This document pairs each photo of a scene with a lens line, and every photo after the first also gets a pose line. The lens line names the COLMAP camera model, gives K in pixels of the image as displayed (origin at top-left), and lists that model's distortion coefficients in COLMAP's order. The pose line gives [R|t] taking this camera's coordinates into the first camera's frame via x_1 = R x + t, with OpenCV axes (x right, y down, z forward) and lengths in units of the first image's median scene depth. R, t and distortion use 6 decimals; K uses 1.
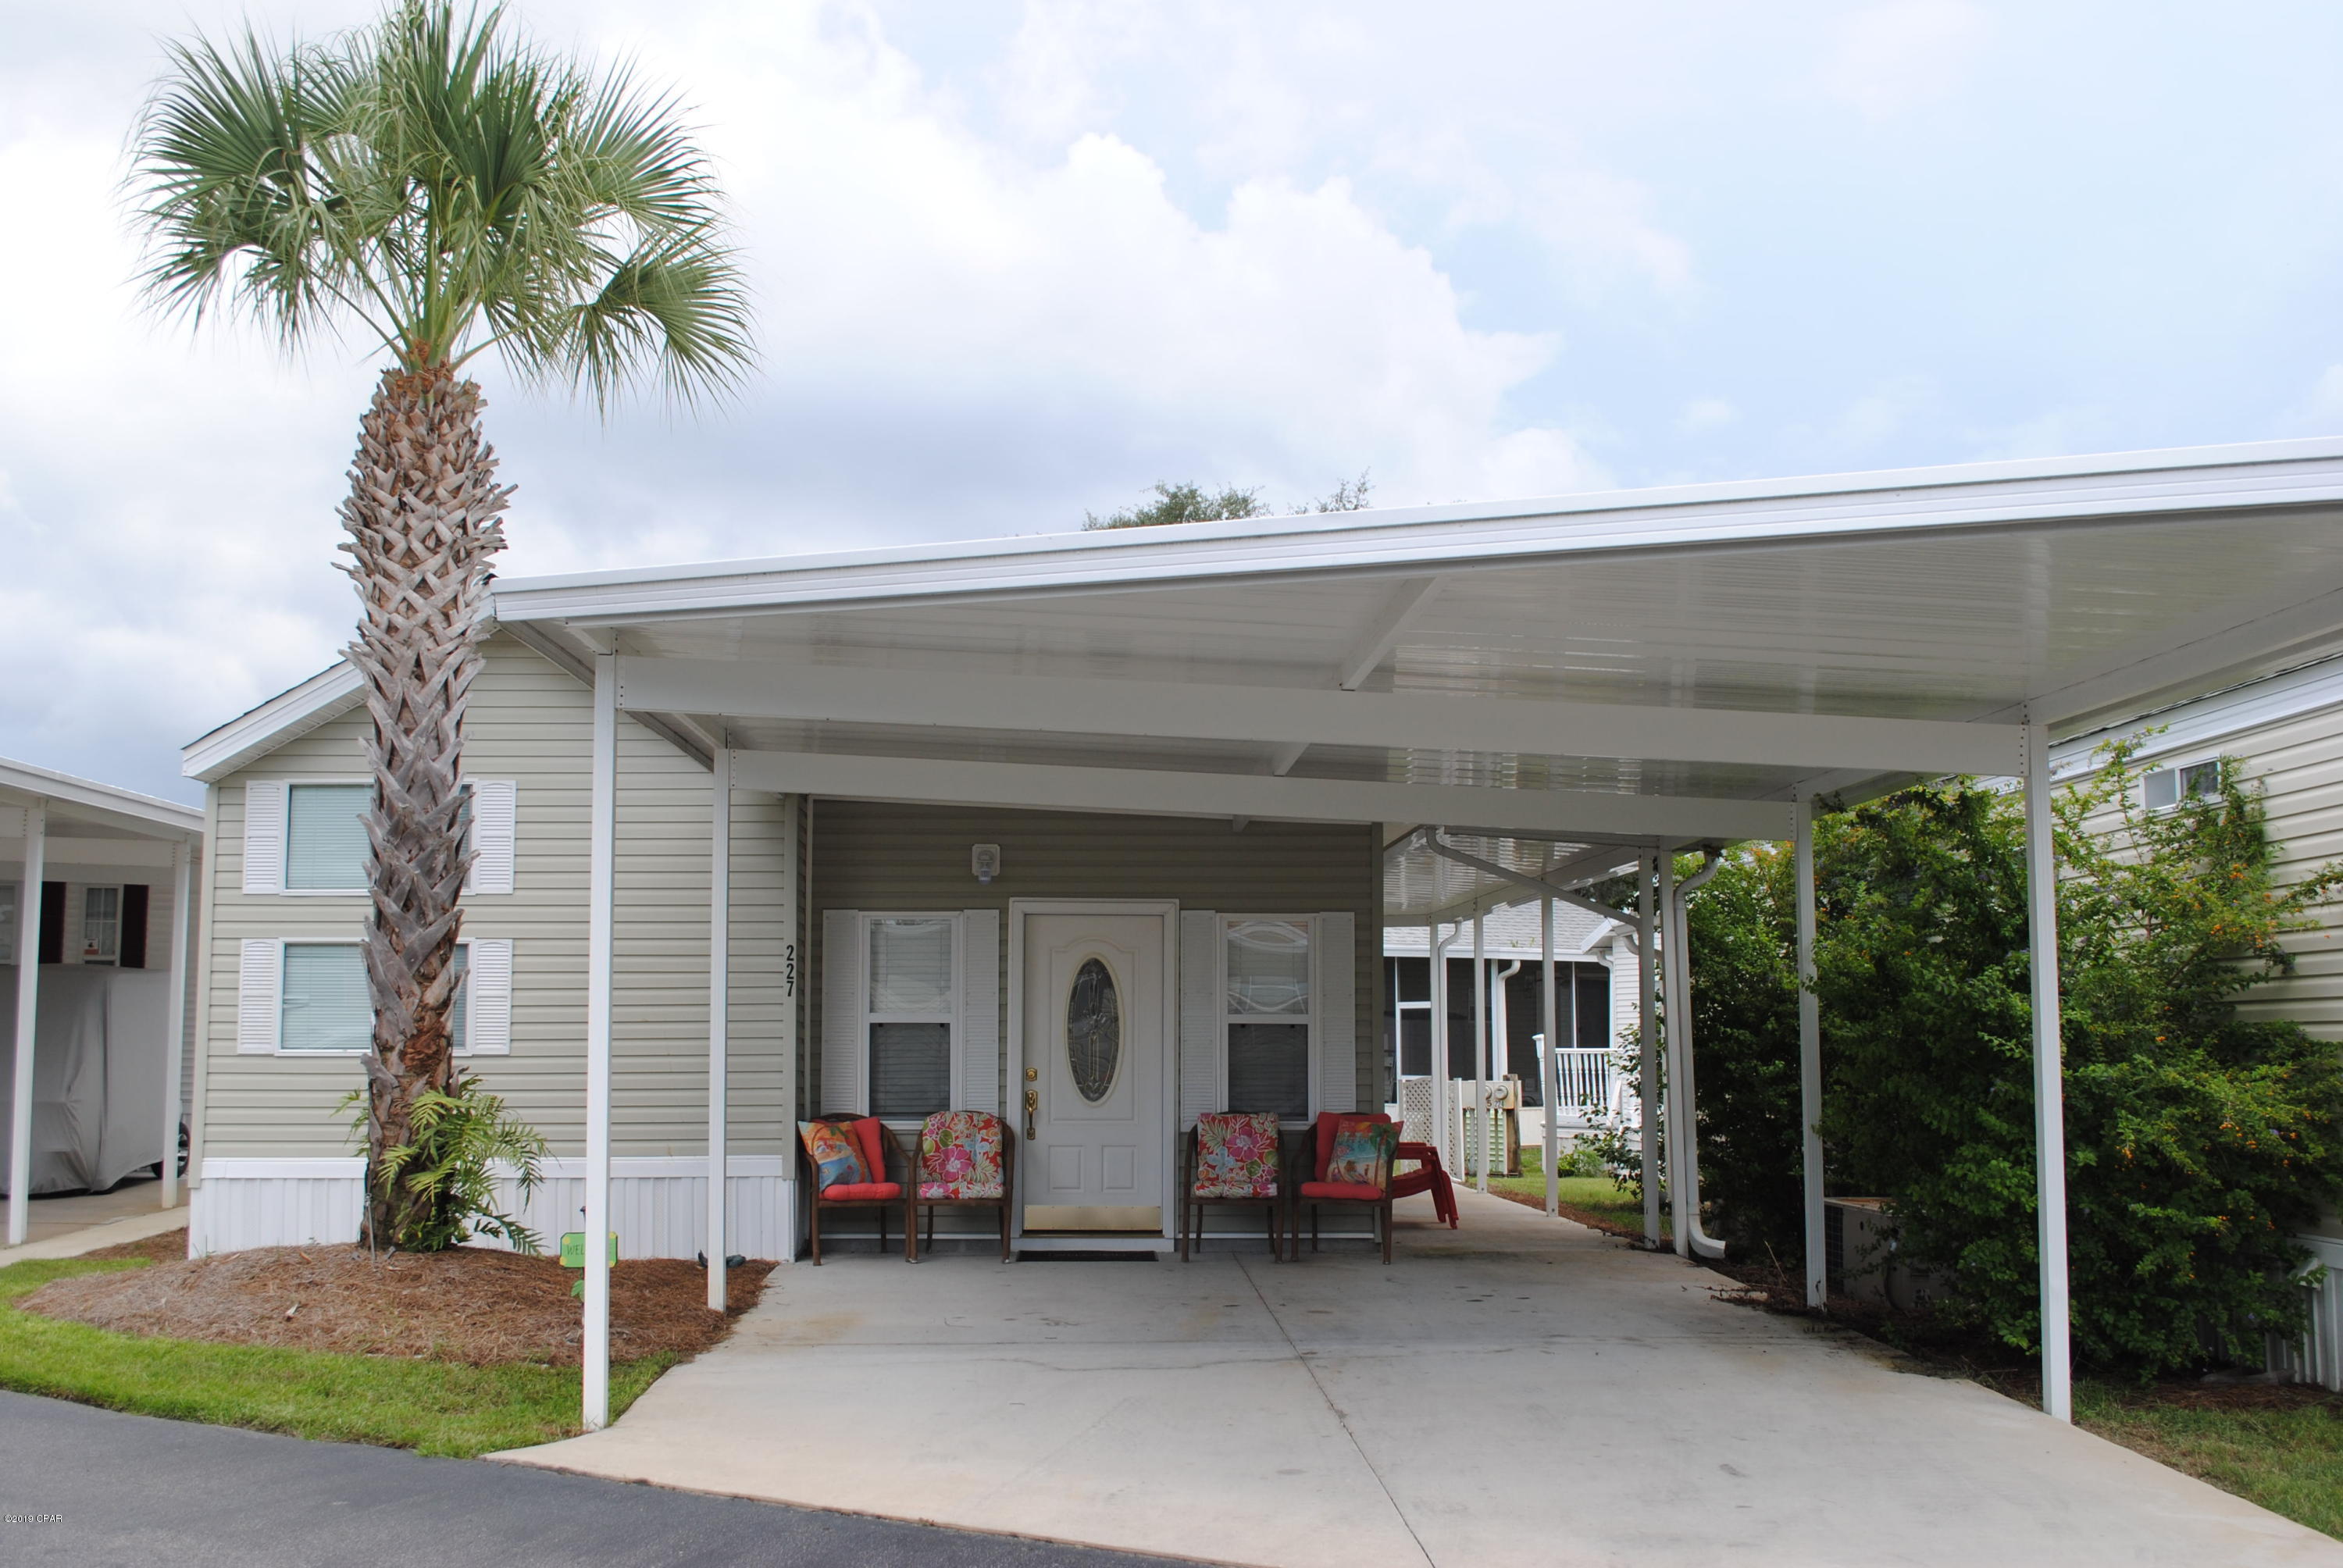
lens RADIAL K [[2105.3, 0, 1172.2], [0, 2105.3, 818.5], [0, 0, 1]] dist [-0.073737, 0.010136]
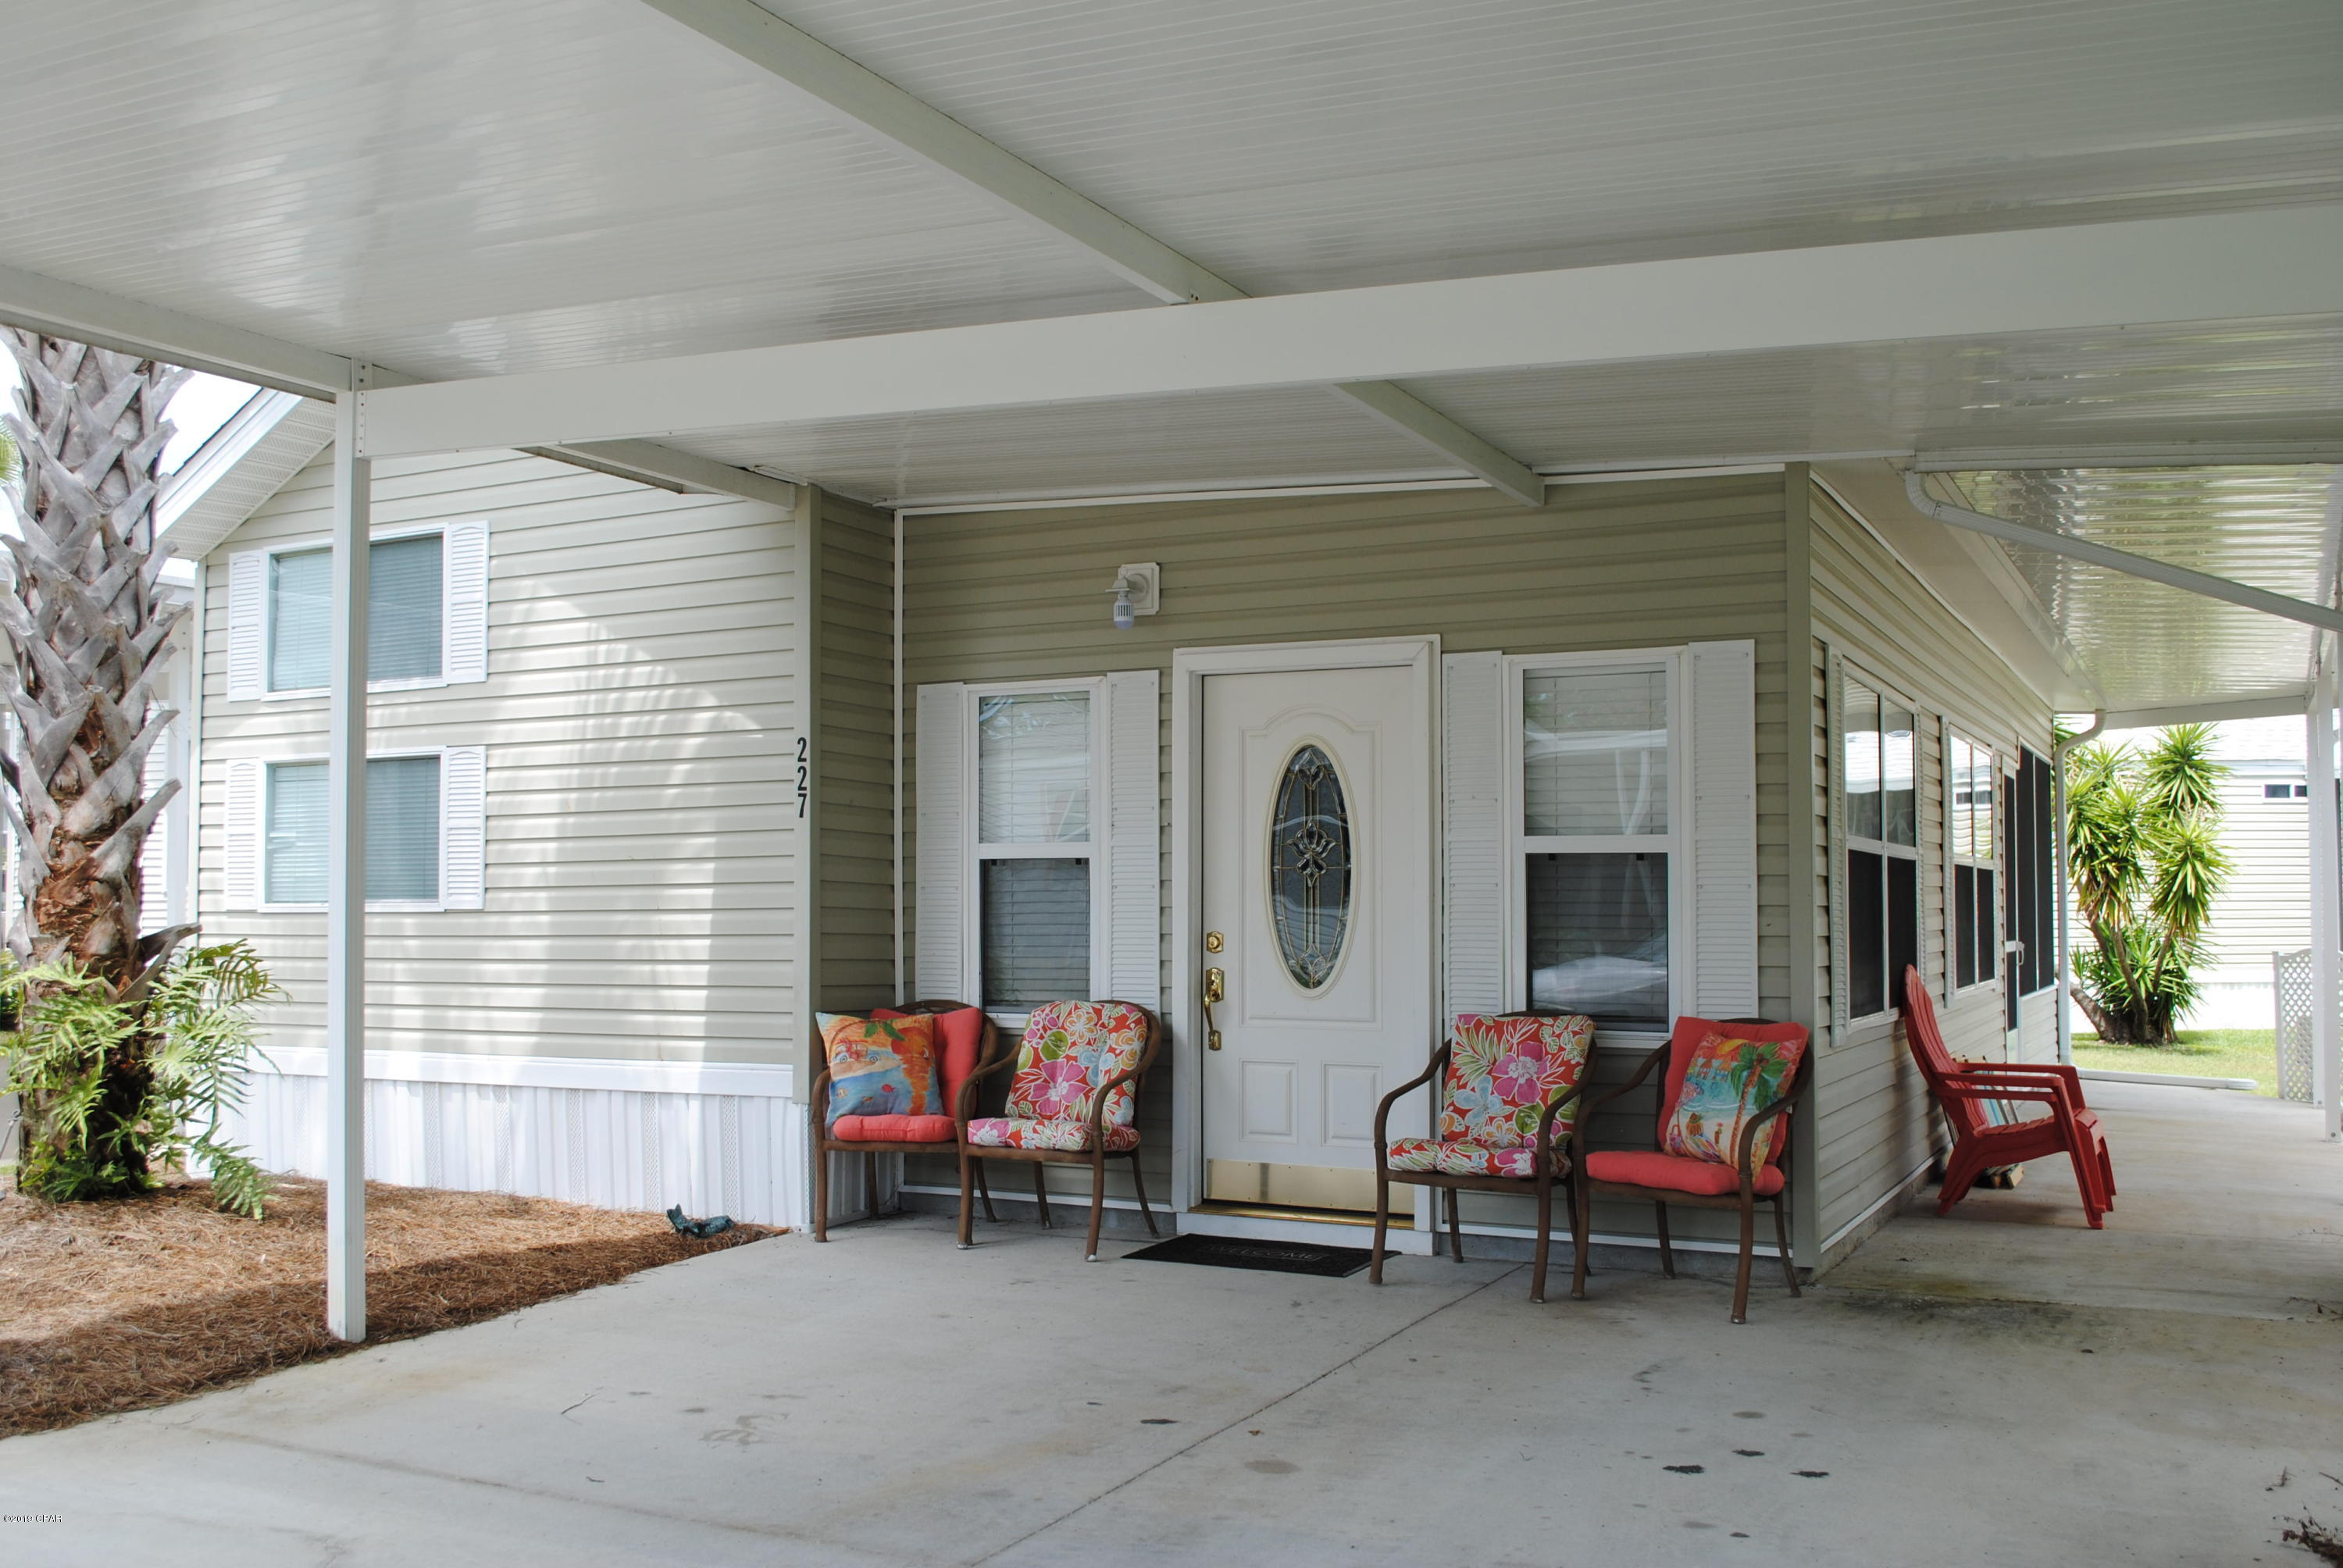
lens RADIAL K [[2105.3, 0, 1172.2], [0, 2105.3, 818.5], [0, 0, 1]] dist [-0.073737, 0.010136]
pose [[0.868318, -0.020567, -0.495582, 0.225451], [0.053127, 0.997249, 0.051697, 0.056288], [0.493155, -0.071218, 0.867021, 0.487224]]
